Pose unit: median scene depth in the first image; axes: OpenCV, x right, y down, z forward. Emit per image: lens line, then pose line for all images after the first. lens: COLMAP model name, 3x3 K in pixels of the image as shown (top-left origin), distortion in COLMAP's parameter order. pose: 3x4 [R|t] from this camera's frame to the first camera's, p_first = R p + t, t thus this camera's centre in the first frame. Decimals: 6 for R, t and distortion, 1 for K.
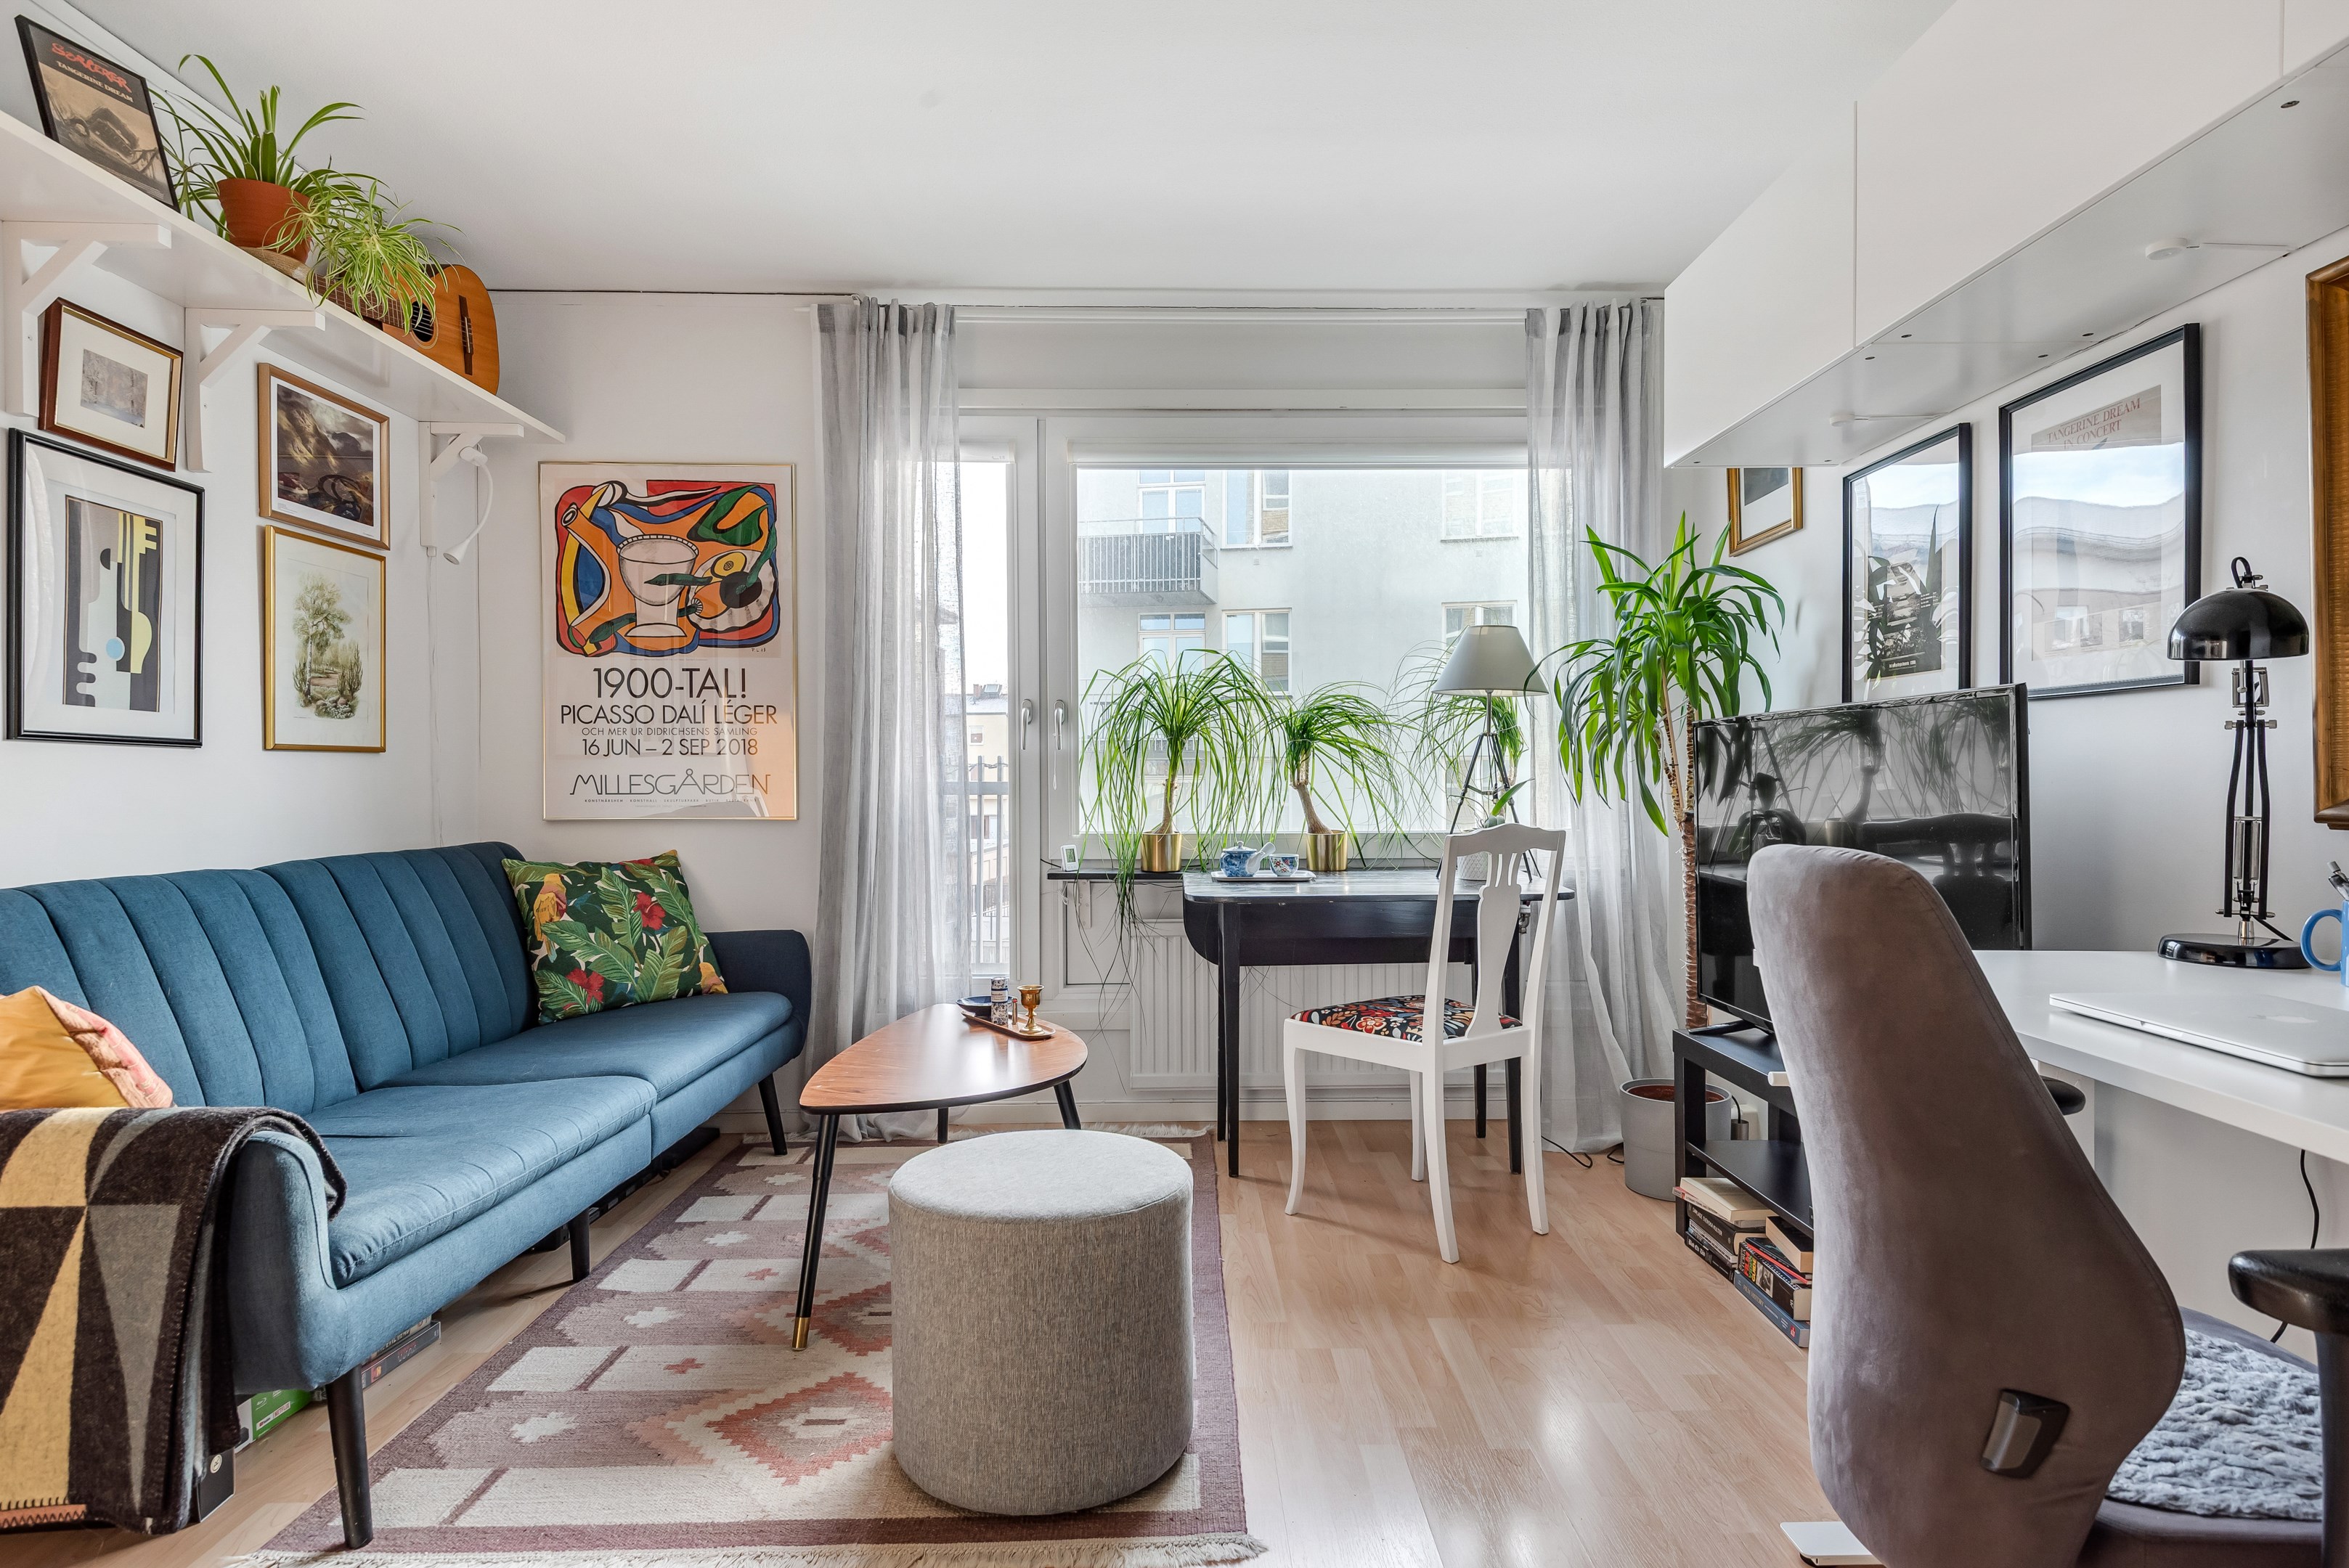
lens RADIAL K [[1272.8, 0, 1211.5], [0, 1272.8, 796.8], [0, 0, 1]] dist [0.020840, -0.007480]
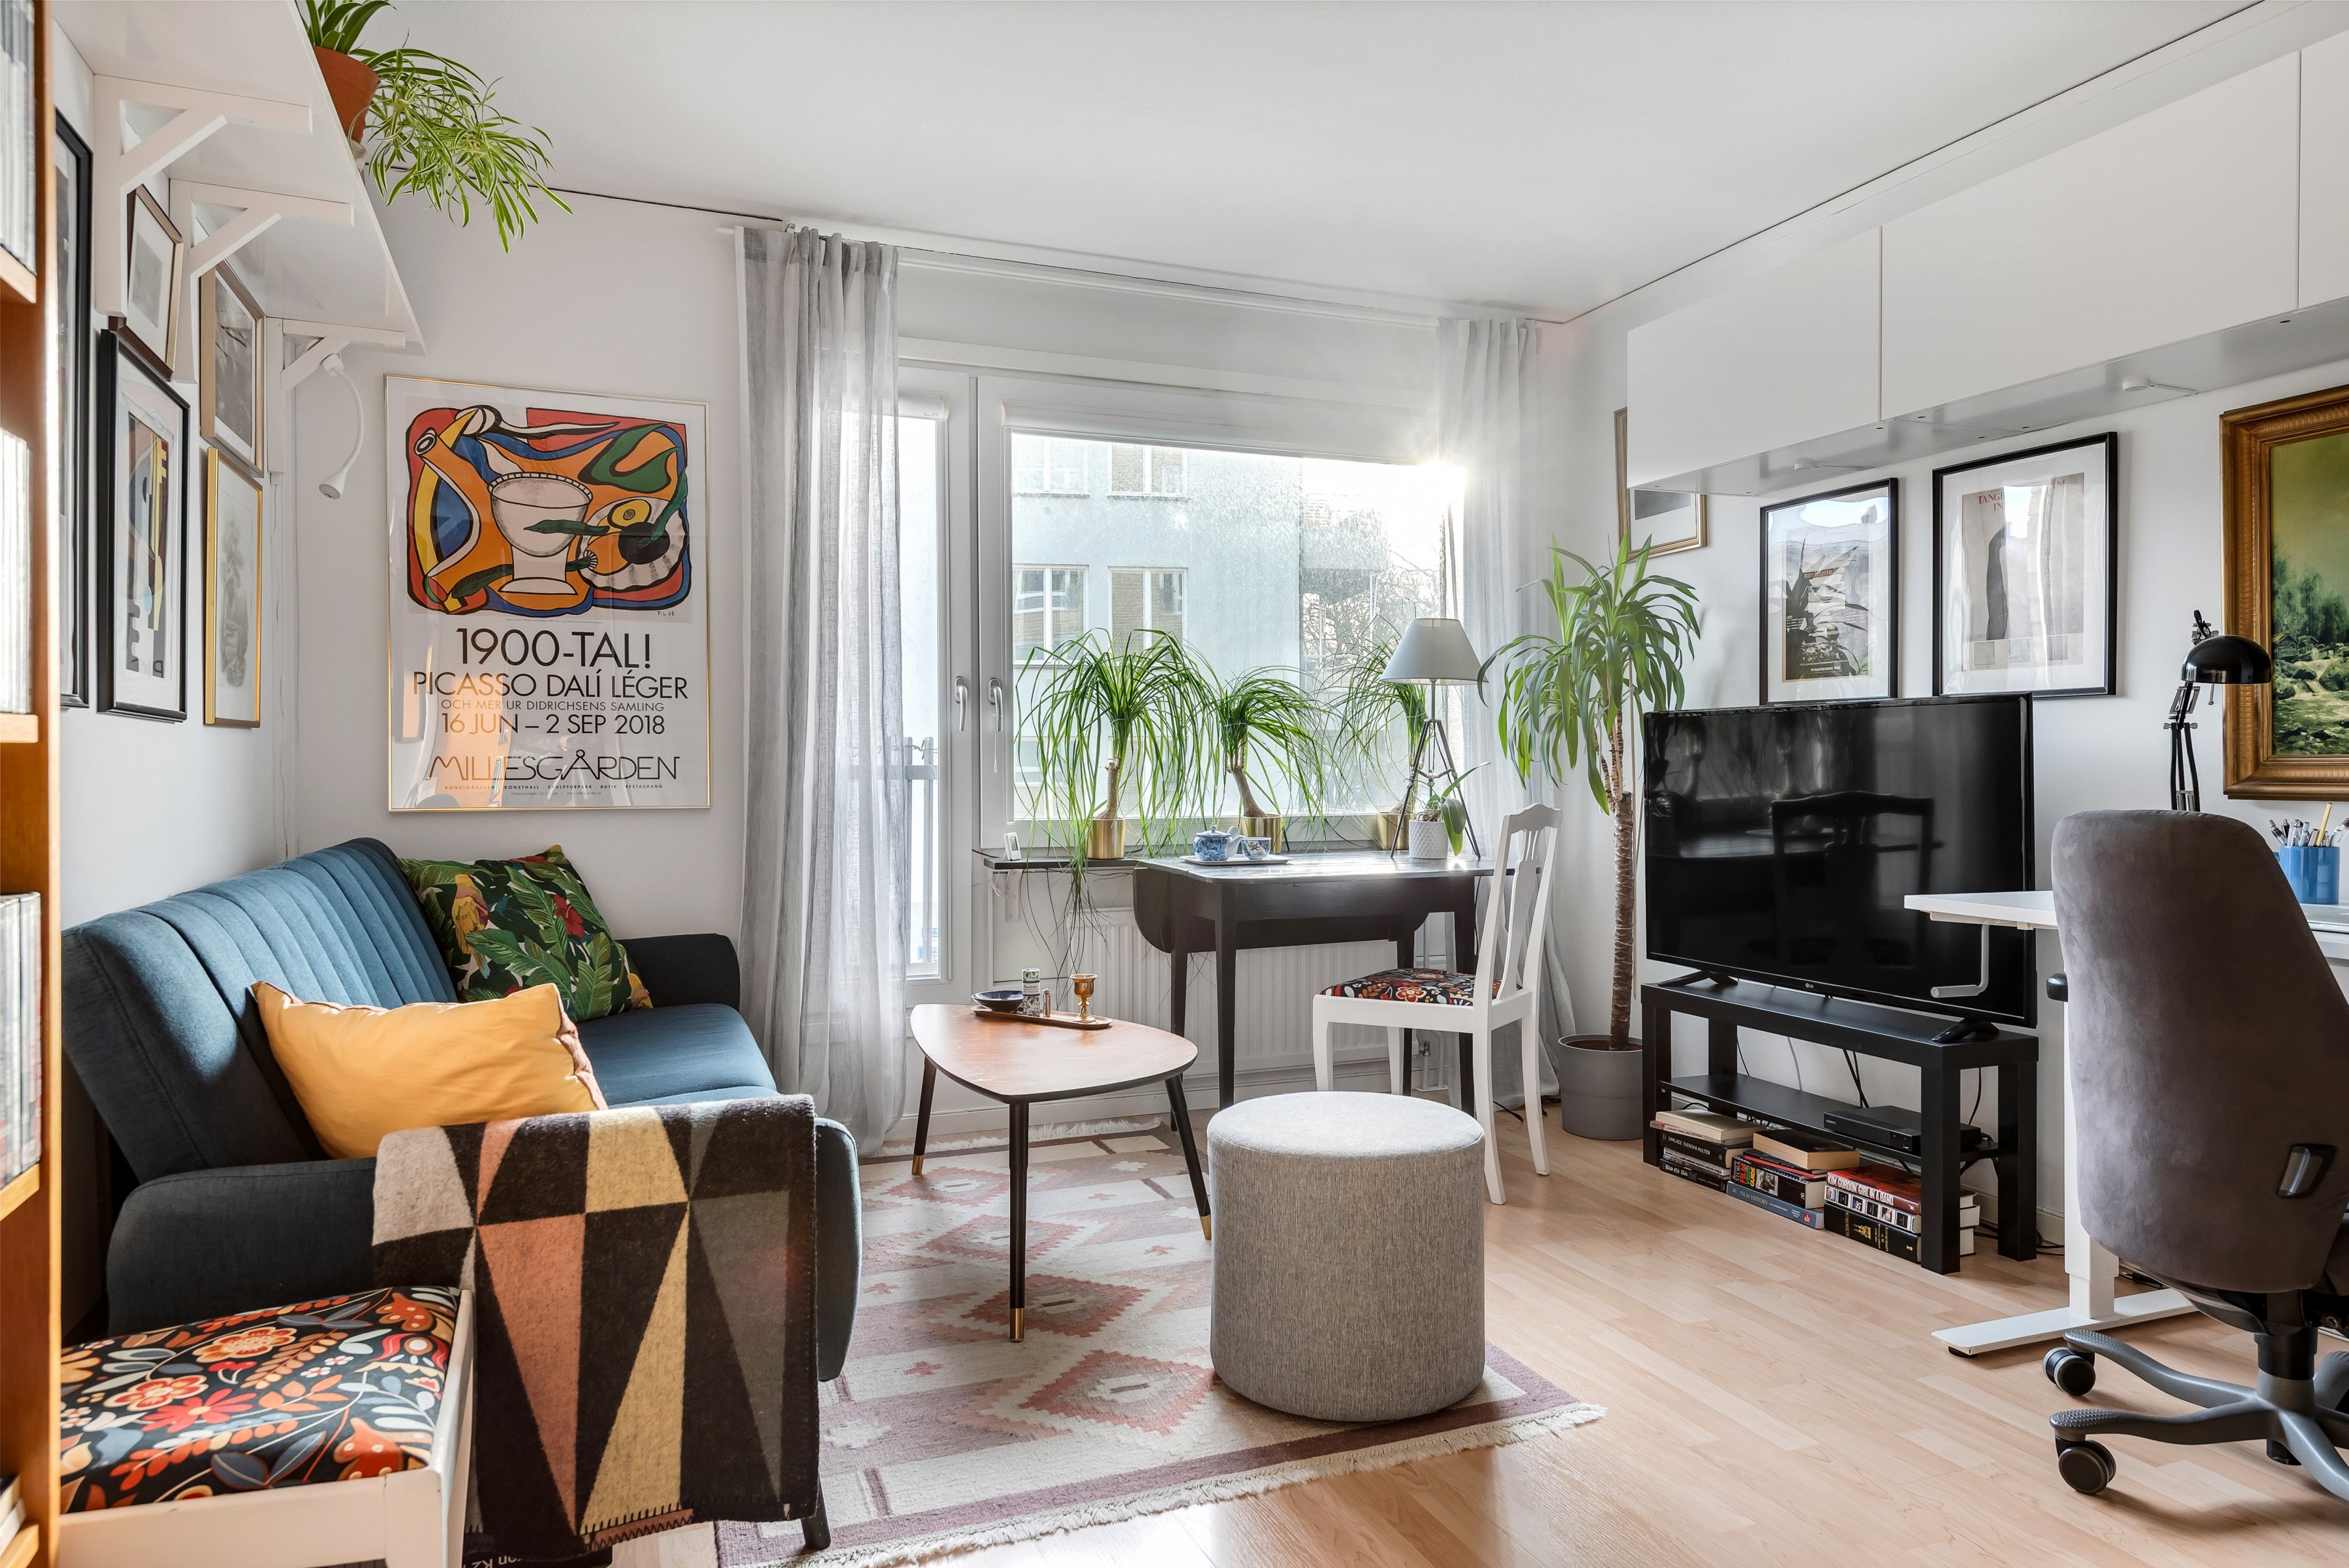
lens RADIAL K [[1490.0, 0, 1187.2], [0, 1490.0, 782.9], [0, 0, 1]] dist [0.018388, 0.002208]
pose [[0.935718, -0.003058, 0.352737, -0.399521], [0.003104, 0.999995, 0.000438, 0.001129], [-0.352736, 0.000685, 0.935722, -0.081820]]
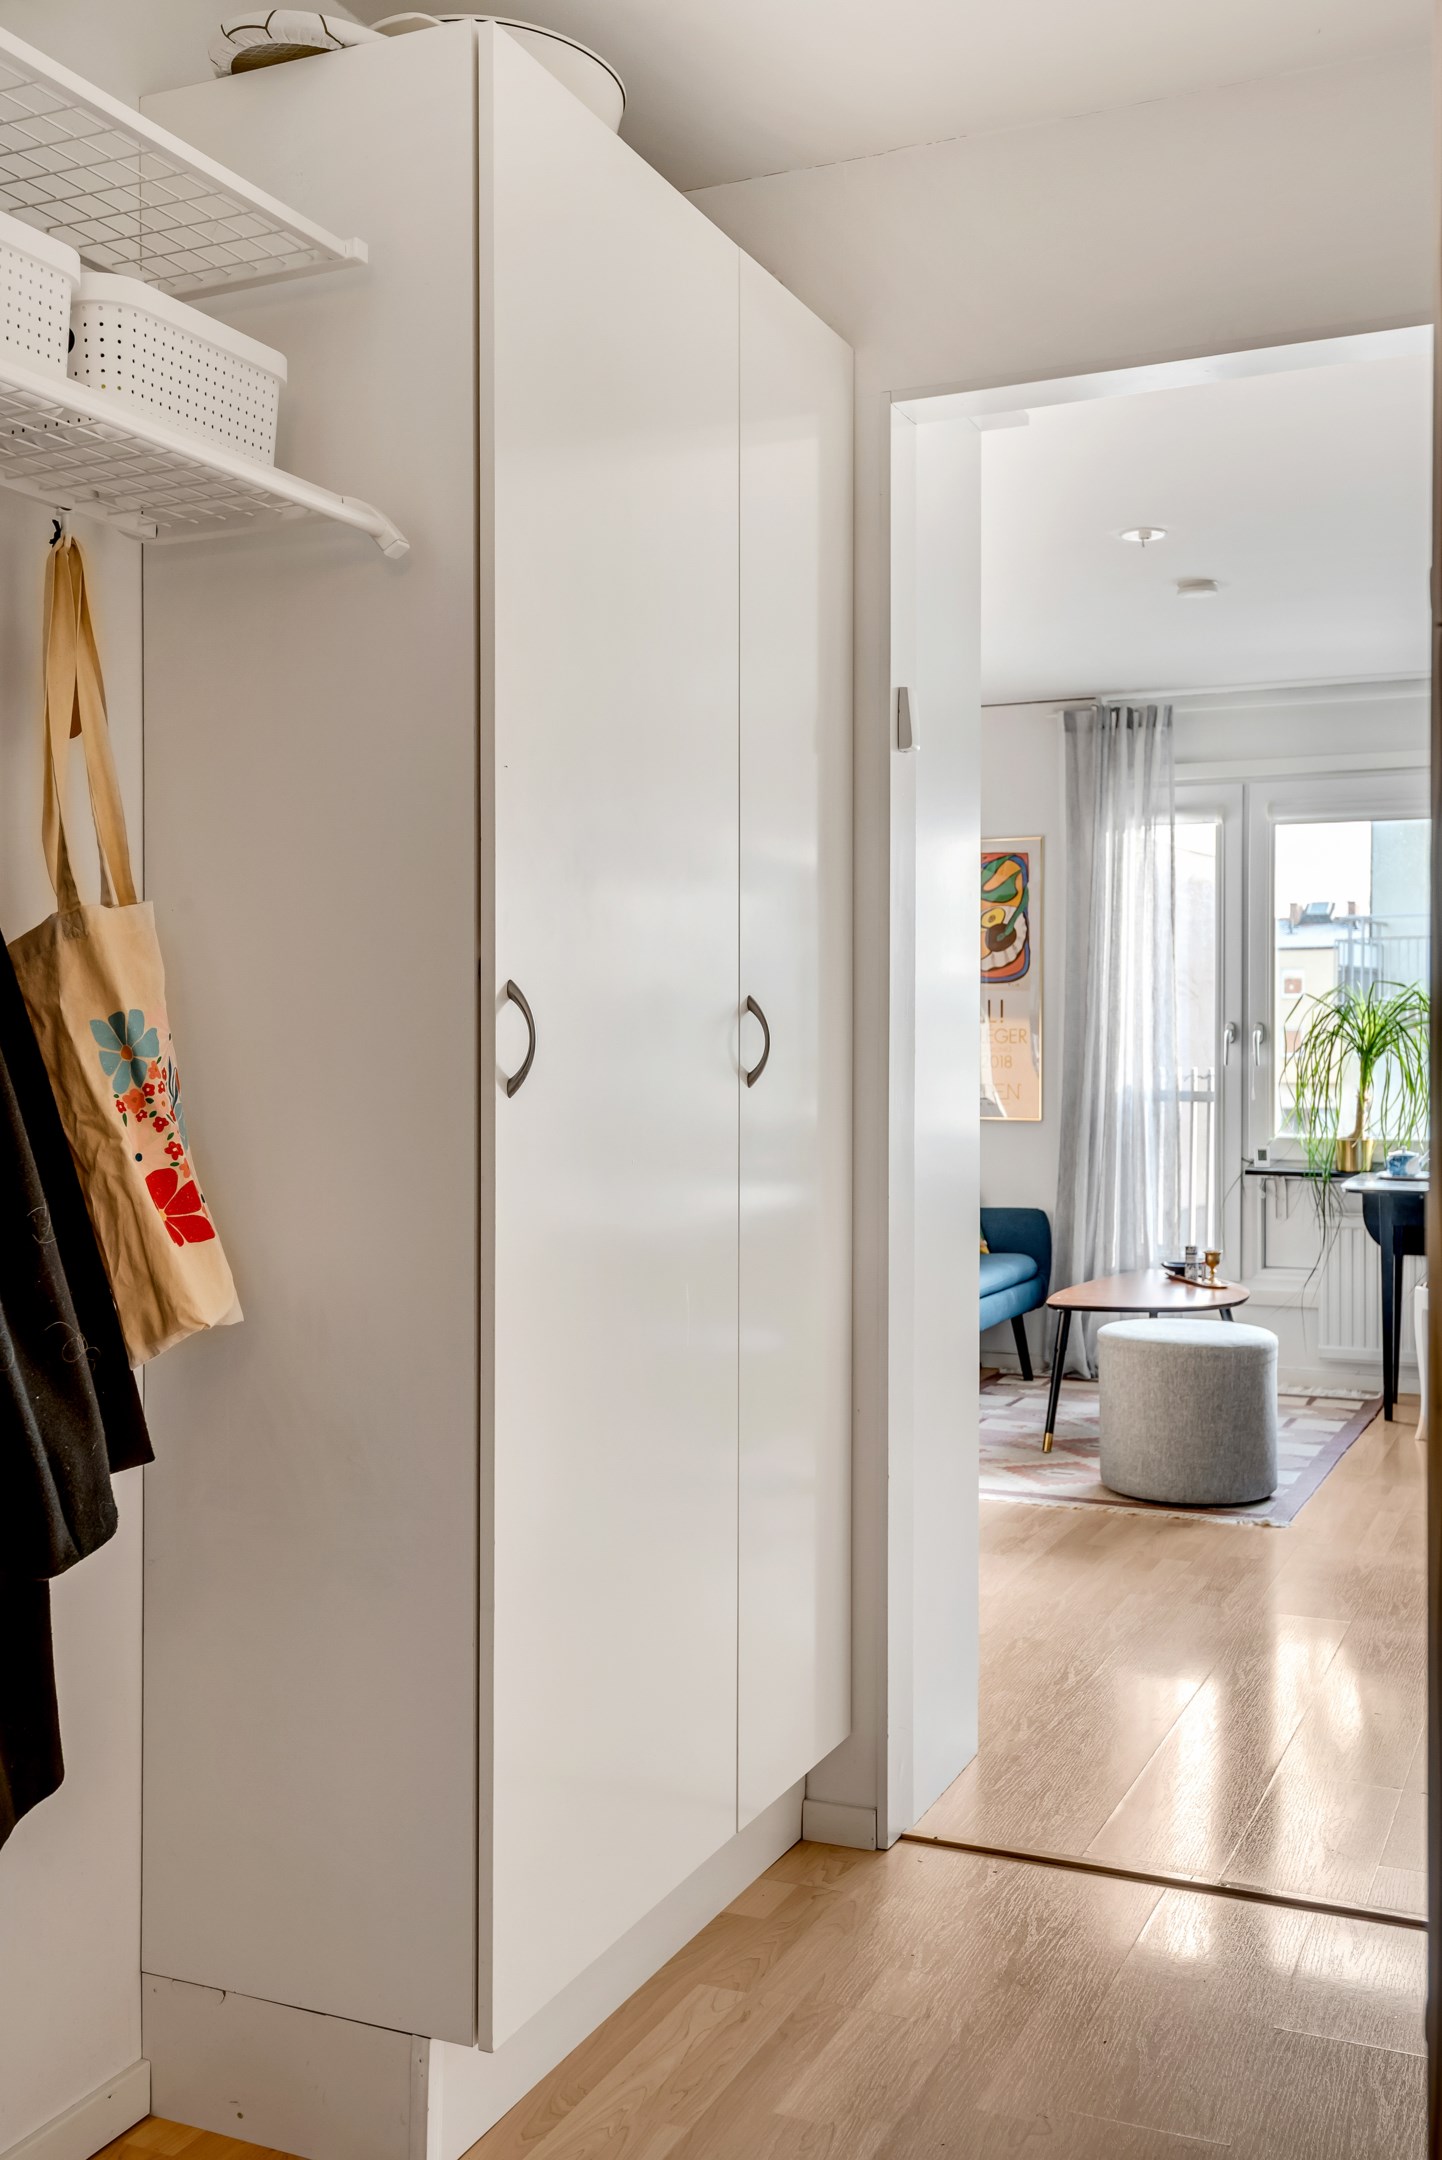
lens RADIAL K [[2079.8, 0, 703.5], [0, 2079.8, 1068.0], [0, 0, 1]] dist [0.046742, 0.000000]
pose [[0.894325, 0.008744, -0.447332, 0.304089], [-0.010073, 0.999949, -0.000592, -0.030199], [0.447305, 0.005036, 0.894368, -1.017365]]
